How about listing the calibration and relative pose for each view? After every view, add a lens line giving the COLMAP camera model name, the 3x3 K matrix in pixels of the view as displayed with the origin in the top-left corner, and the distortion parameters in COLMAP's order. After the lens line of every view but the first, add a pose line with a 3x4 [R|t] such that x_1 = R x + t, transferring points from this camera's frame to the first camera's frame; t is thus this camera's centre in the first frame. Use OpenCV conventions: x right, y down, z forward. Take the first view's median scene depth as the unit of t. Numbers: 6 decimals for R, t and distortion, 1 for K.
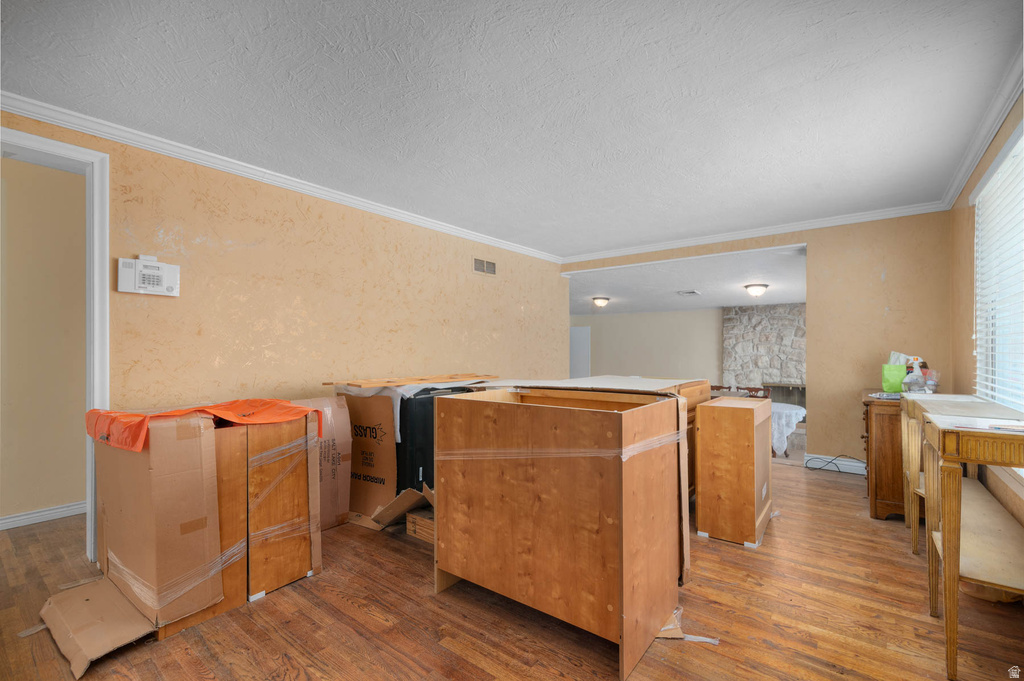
lens RADIAL K [[447.9, 0, 520.6], [0, 447.9, 345.3], [0, 0, 1]] dist [-0.002033, 0.000352]
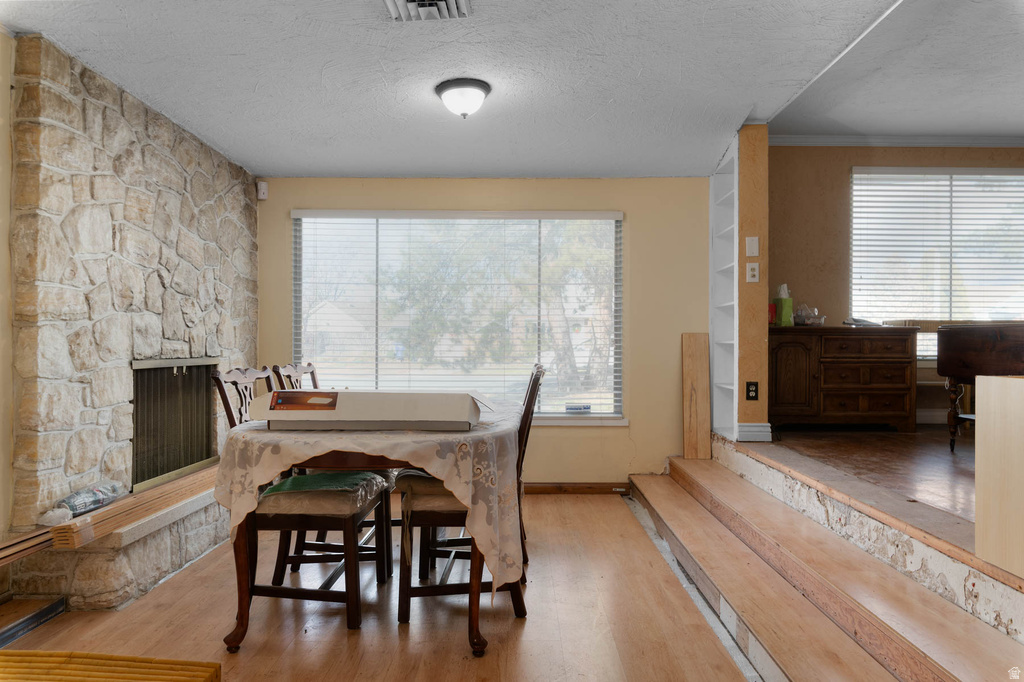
lens RADIAL K [[648.6, 0, 521.6], [0, 648.6, 346.7], [0, 0, 1]] dist [-0.000899, 0.000165]
pose [[-0.597738, -0.006831, 0.801662, 0.043828], [-0.013846, 0.999903, -0.001803, 0.073634], [-0.801572, -0.012178, -0.597775, 1.064922]]
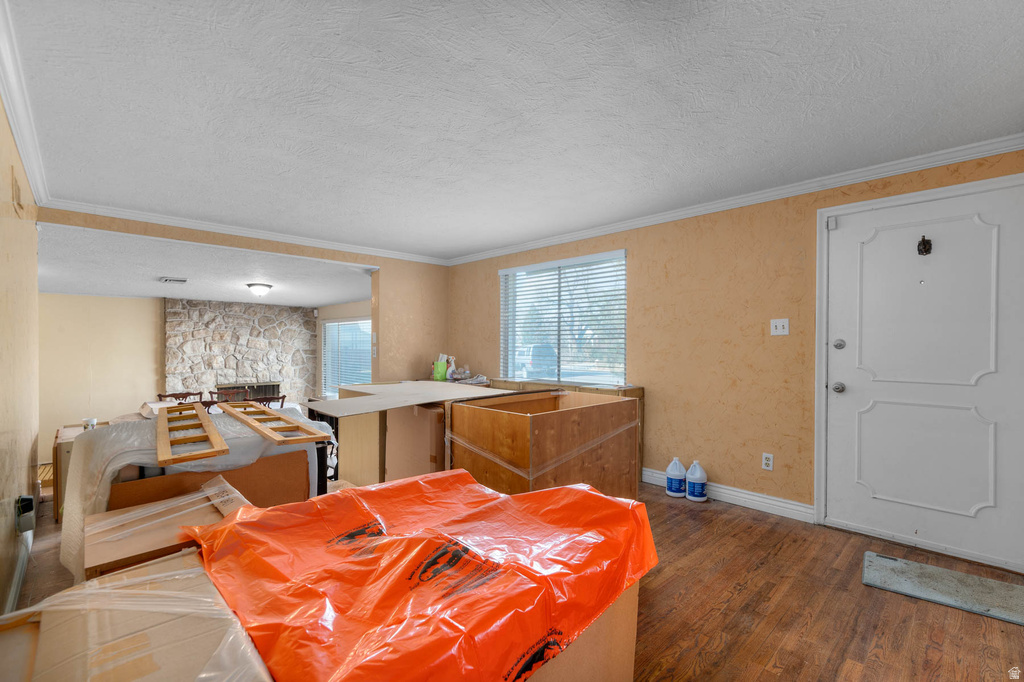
lens RADIAL K [[447.9, 0, 534.2], [0, 447.9, 349.7], [0, 0, 1]] dist [-0.002033, 0.000352]
pose [[0.136208, -0.011489, 0.990614, -0.296982], [-0.013784, 0.999814, 0.013491, -0.010935], [-0.990584, -0.015492, 0.136024, 0.221036]]
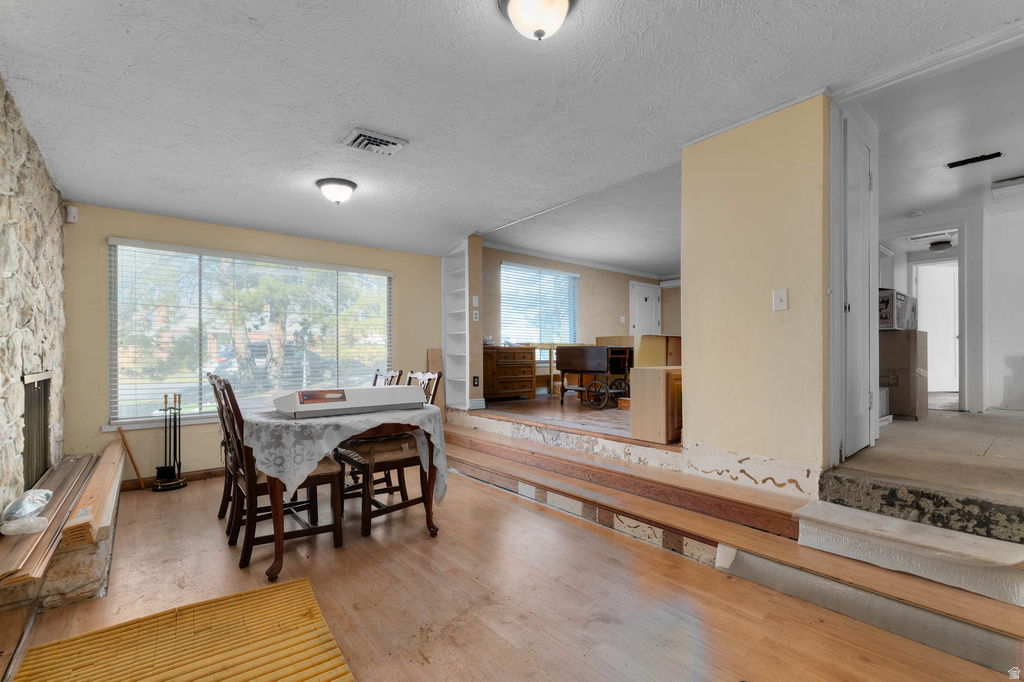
lens RADIAL K [[447.9, 0, 519.7], [0, 447.9, 351.8], [0, 0, 1]] dist [-0.002033, 0.000352]
pose [[-0.971999, 0.002324, 0.234972, 0.142741], [-0.001823, 0.999846, -0.017430, 0.073999], [-0.234976, -0.017370, -0.971846, 1.234985]]
